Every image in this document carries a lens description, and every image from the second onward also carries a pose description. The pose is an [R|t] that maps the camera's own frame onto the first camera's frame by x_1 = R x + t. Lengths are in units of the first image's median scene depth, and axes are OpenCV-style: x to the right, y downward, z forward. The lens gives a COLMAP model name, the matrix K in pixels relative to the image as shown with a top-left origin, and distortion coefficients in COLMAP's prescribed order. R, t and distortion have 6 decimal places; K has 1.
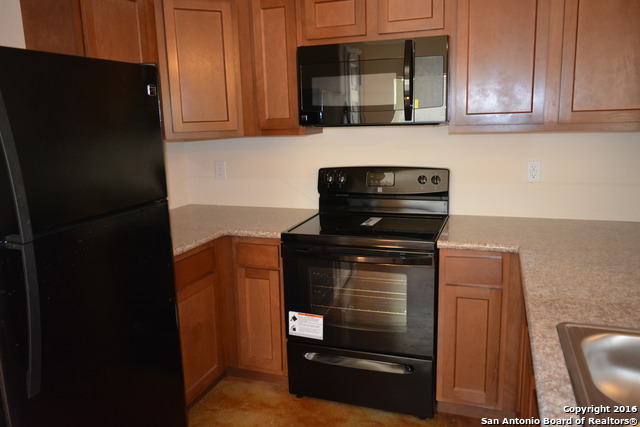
lens RADIAL K [[502.8, 0, 320.0], [0, 502.8, 213.5], [0, 0, 1]] dist [-0.003832, 0.006045]
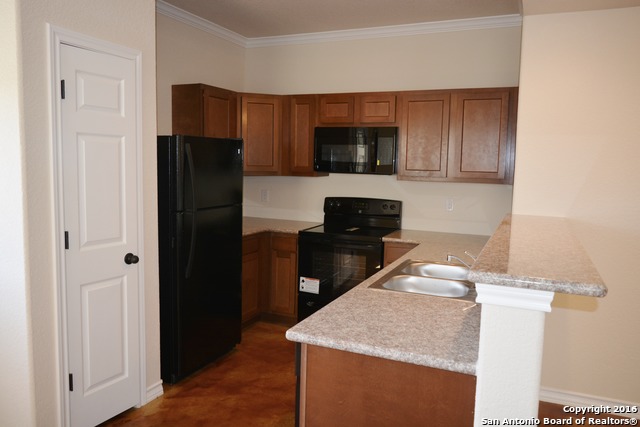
lens RADIAL K [[502.8, 0, 320.0], [0, 502.8, 213.5], [0, 0, 1]] dist [-0.003832, 0.006045]
pose [[0.996382, 0.056999, -0.063039, 0.099405], [-0.062342, 0.994315, -0.086322, 0.119525], [0.057760, 0.089939, 0.994271, -0.714474]]
